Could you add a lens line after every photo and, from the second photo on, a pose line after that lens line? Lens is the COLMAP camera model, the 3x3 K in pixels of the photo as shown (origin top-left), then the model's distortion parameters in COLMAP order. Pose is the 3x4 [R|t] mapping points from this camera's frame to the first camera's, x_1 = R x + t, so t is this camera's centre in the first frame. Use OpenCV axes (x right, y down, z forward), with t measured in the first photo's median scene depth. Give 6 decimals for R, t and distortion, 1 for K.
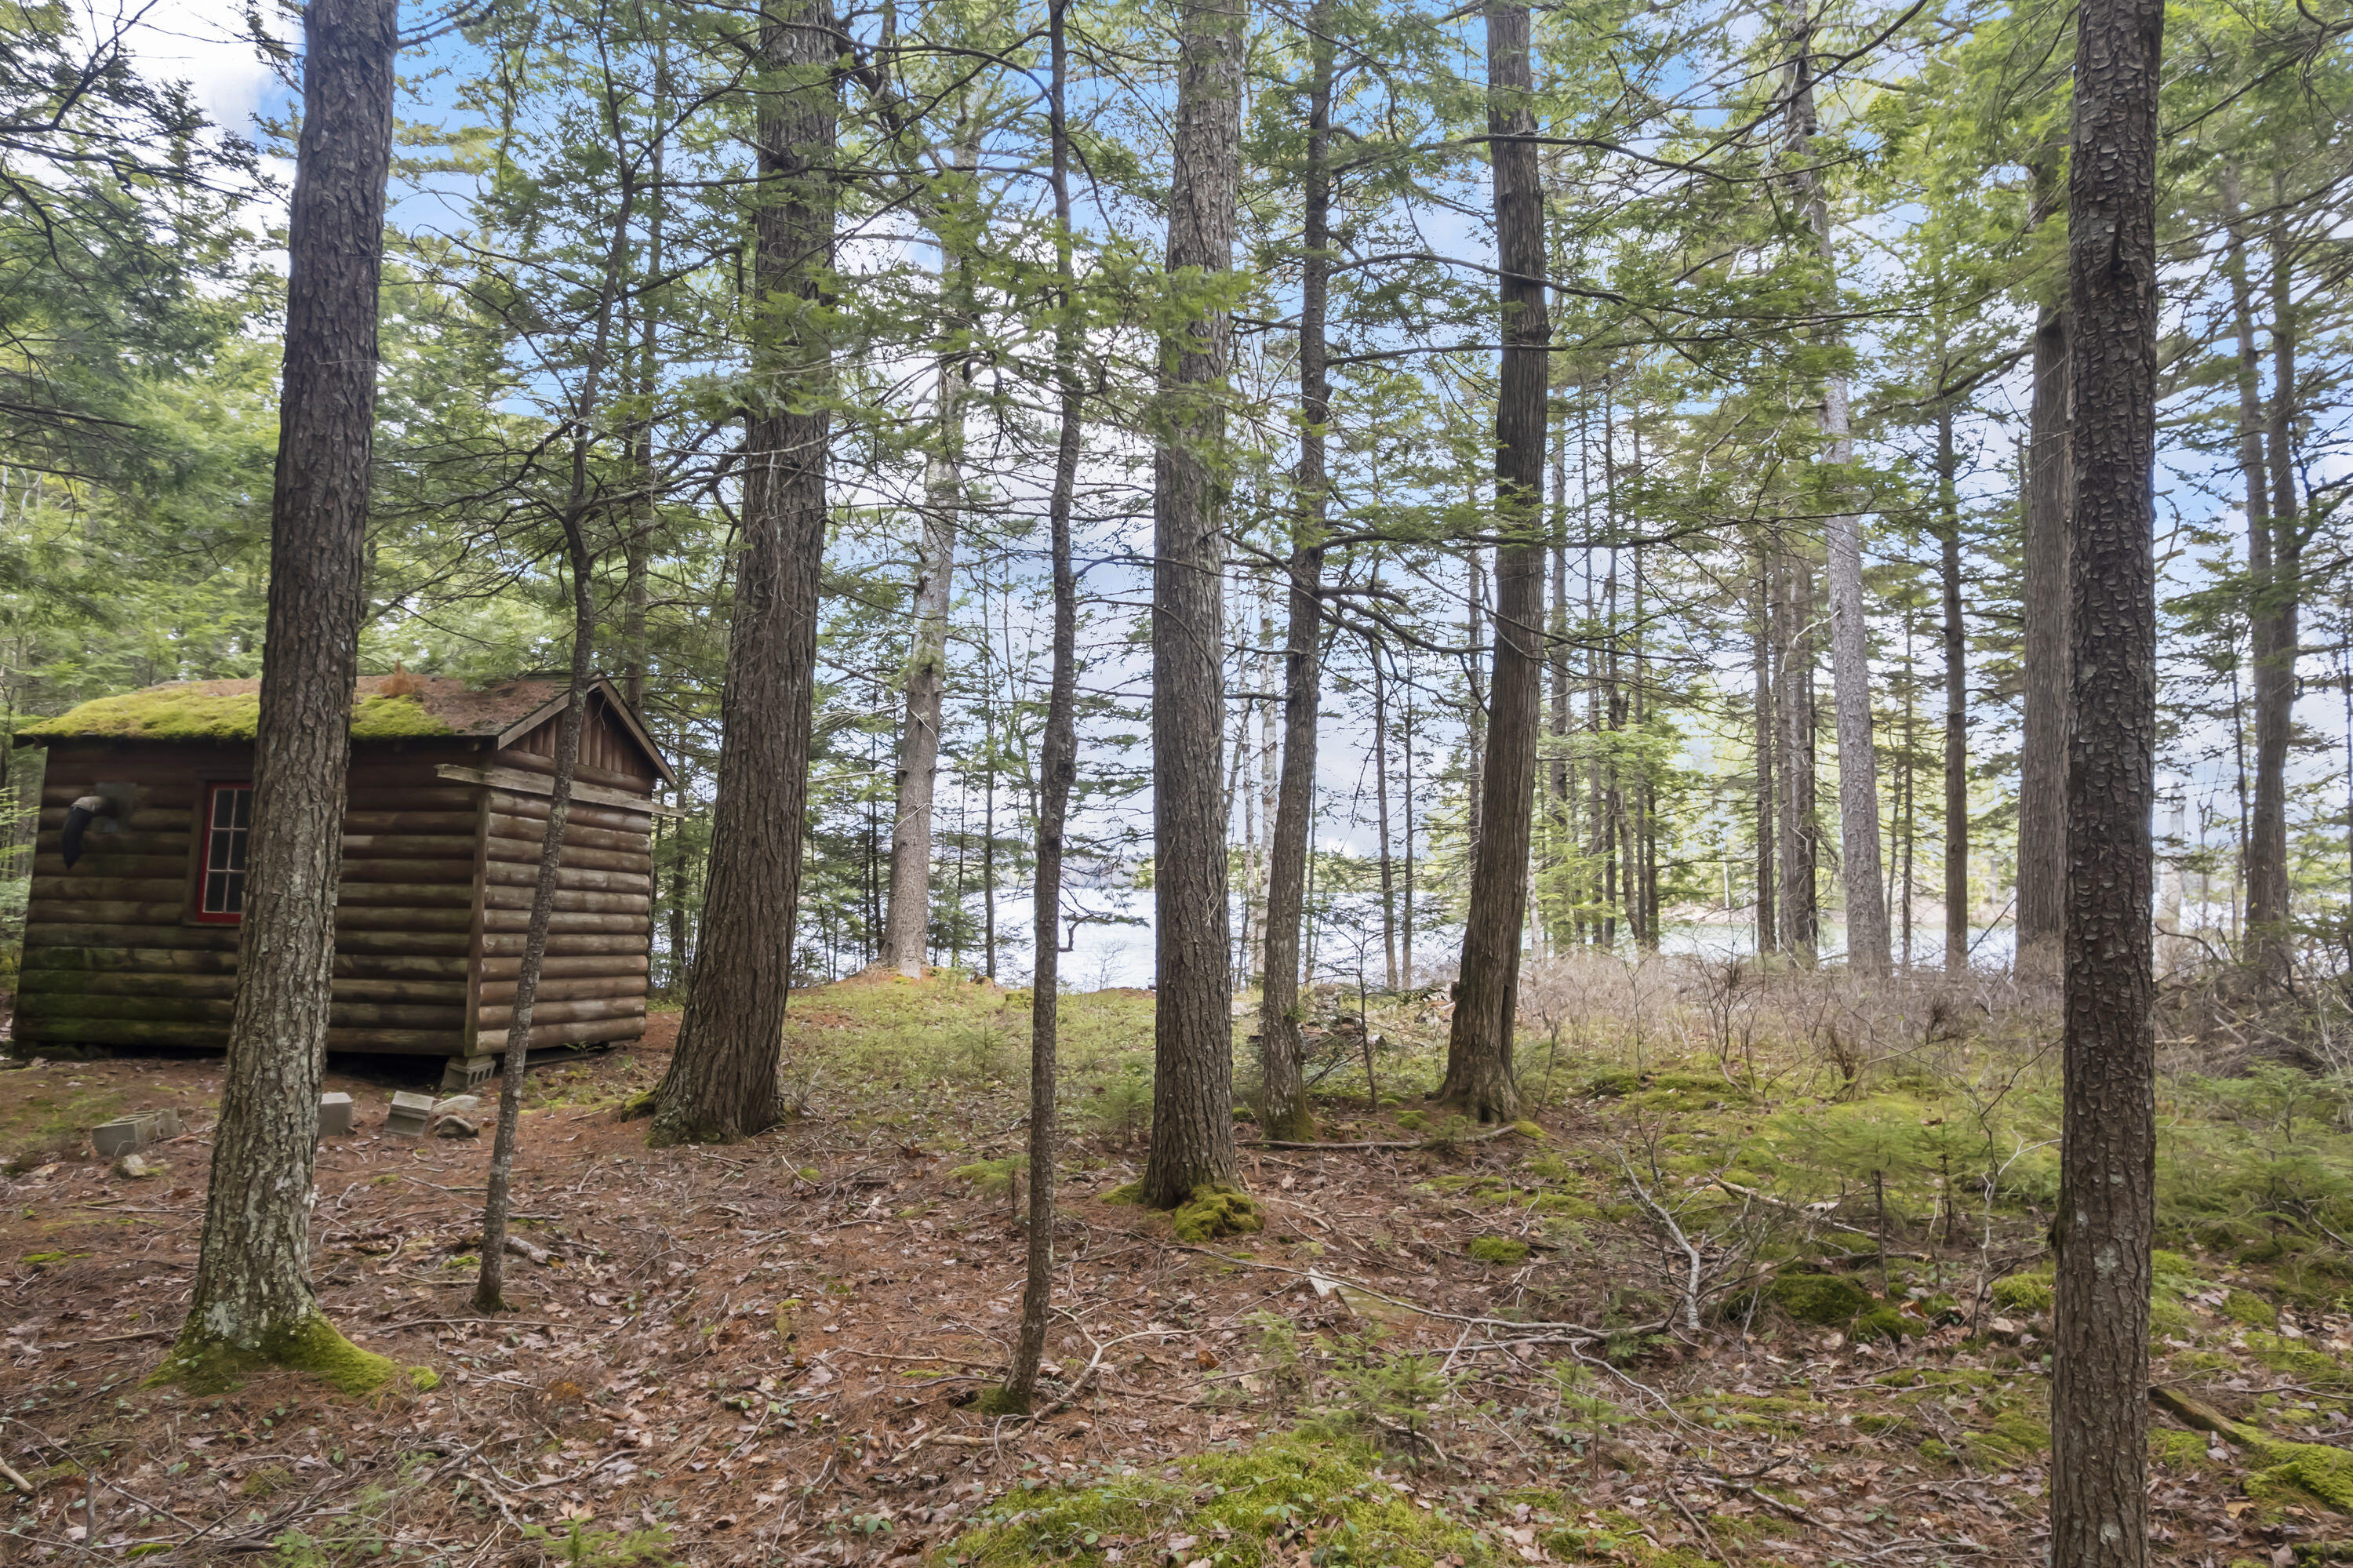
lens RADIAL K [[1489.3, 0, 1177.0], [0, 1489.3, 810.1], [0, 0, 1]] dist [-0.085087, 0.067913]
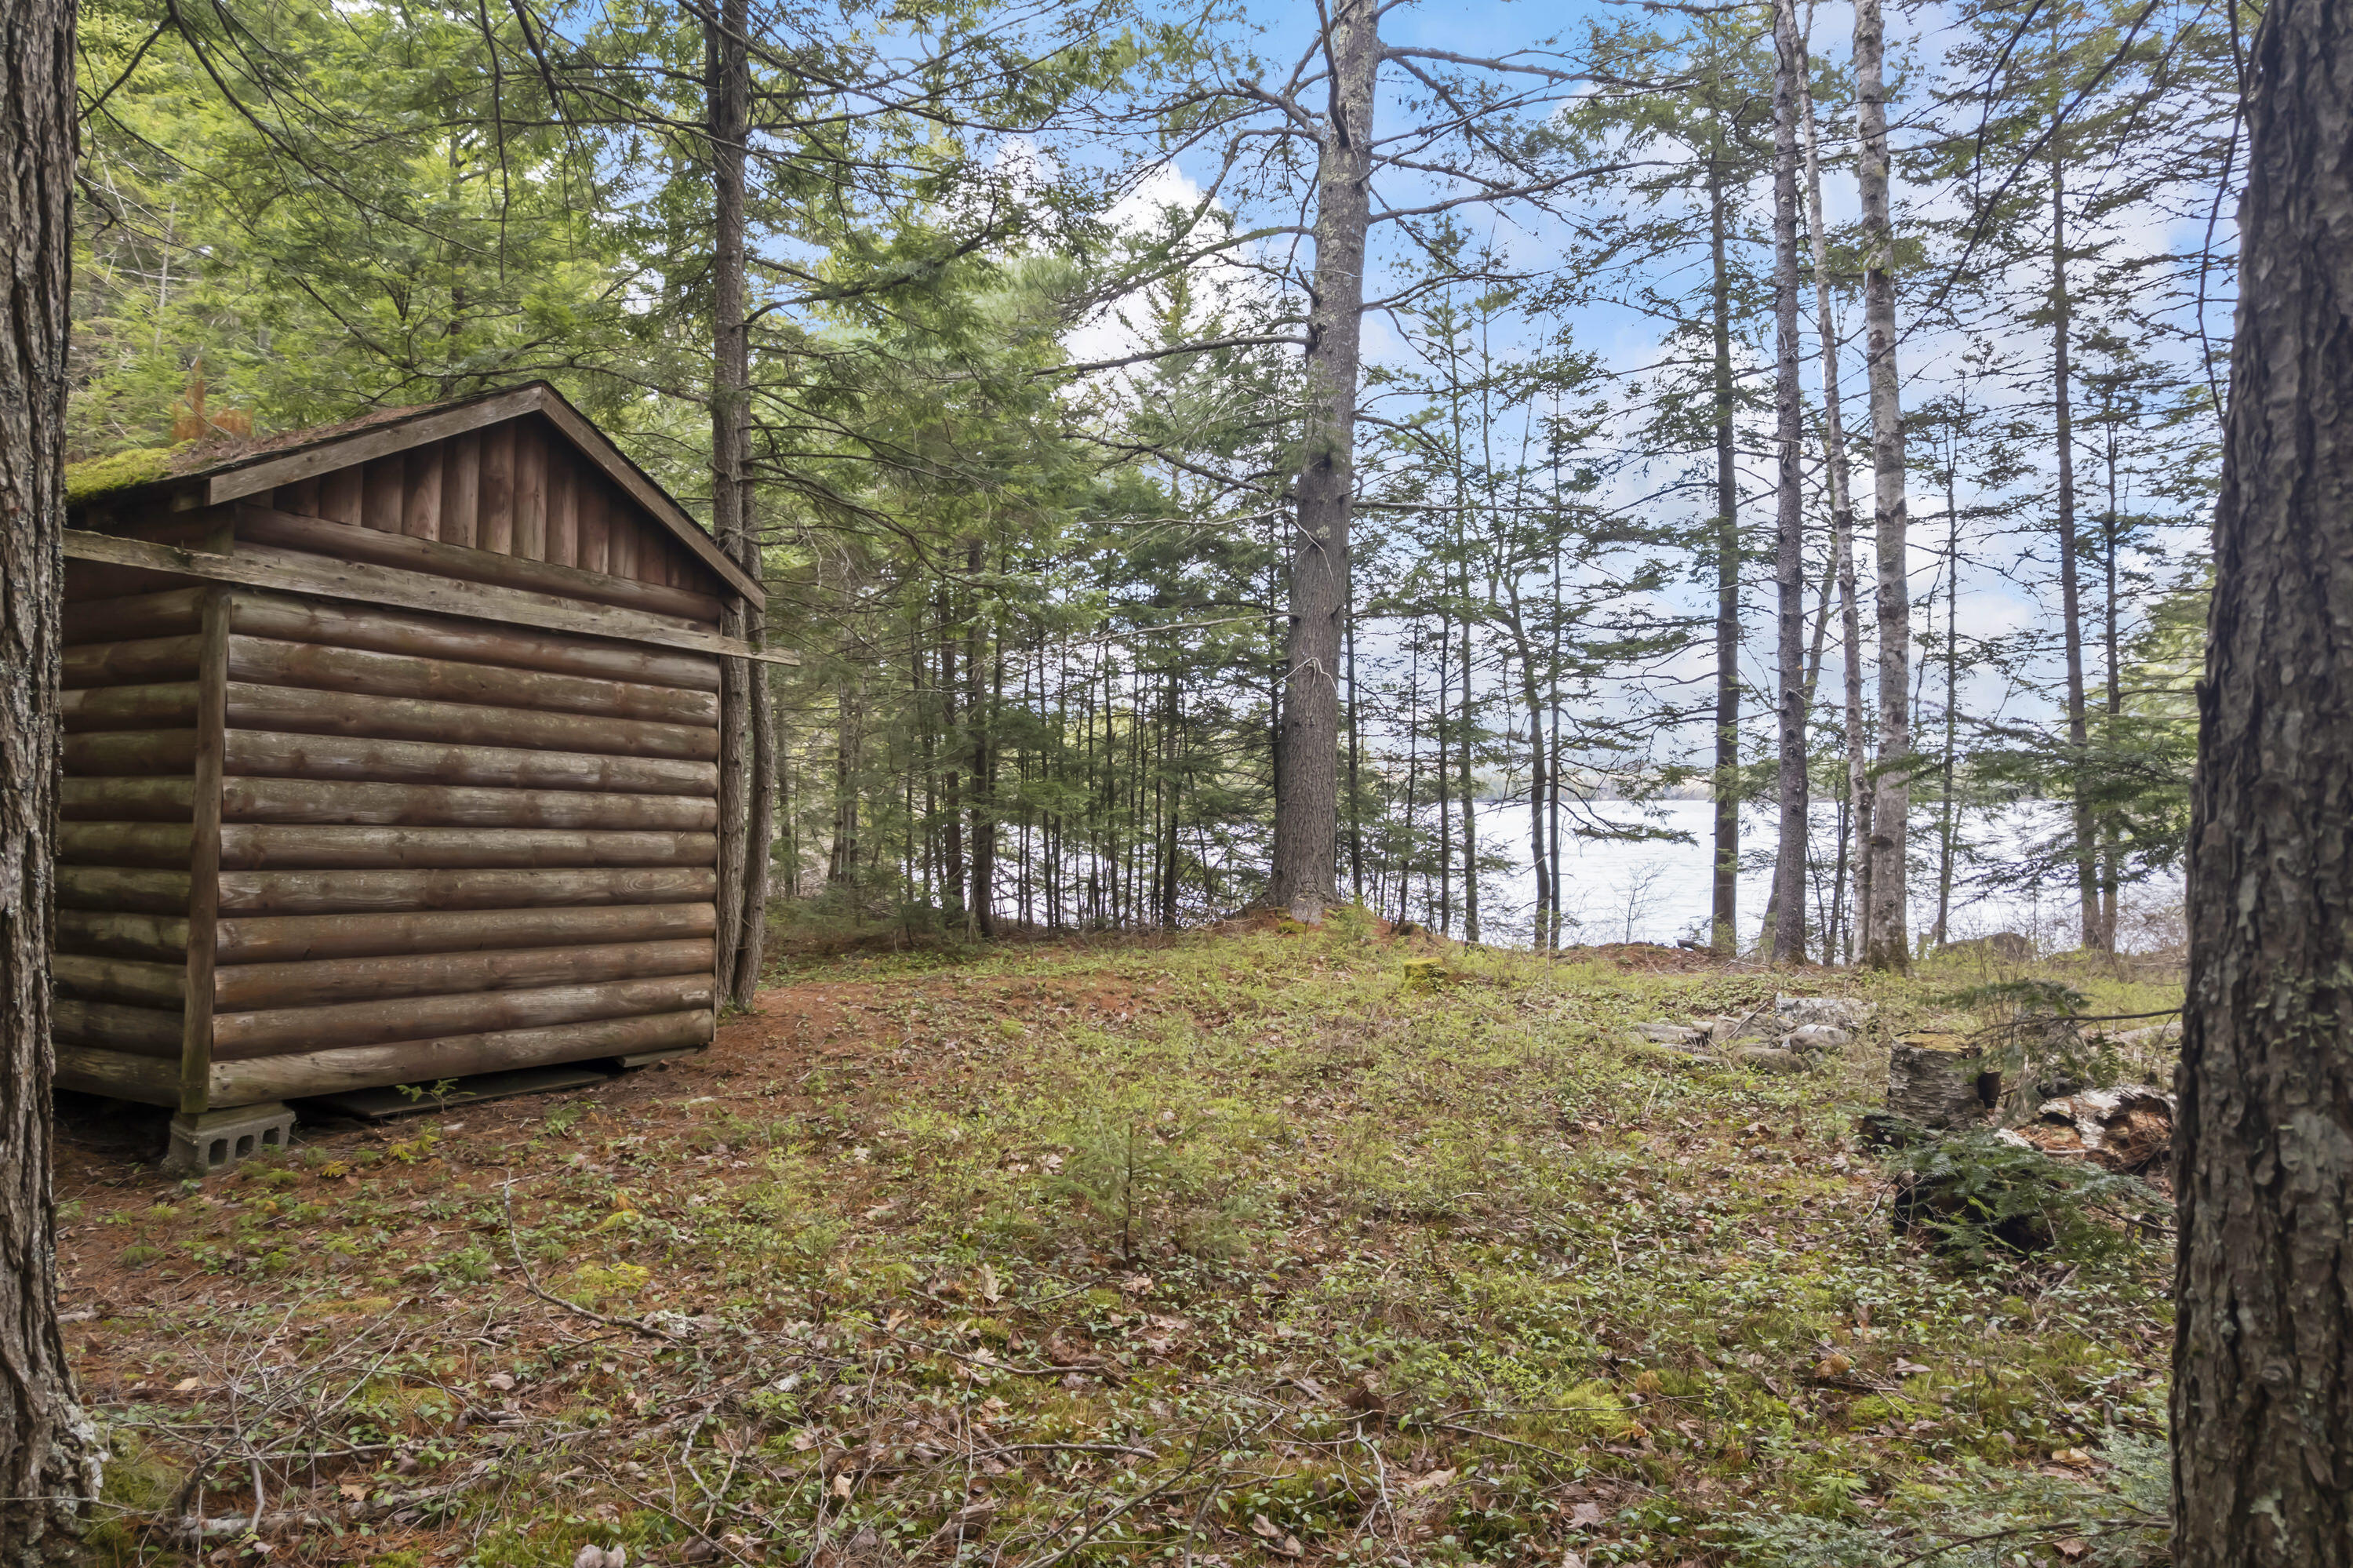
lens RADIAL K [[1489.3, 0, 1177.0], [0, 1489.3, 810.1], [0, 0, 1]] dist [-0.085087, 0.067913]
pose [[0.930999, -0.008528, -0.364923, 0.017711], [0.029545, 0.998207, 0.052049, 0.038710], [0.363825, -0.059239, 0.929582, 0.543214]]
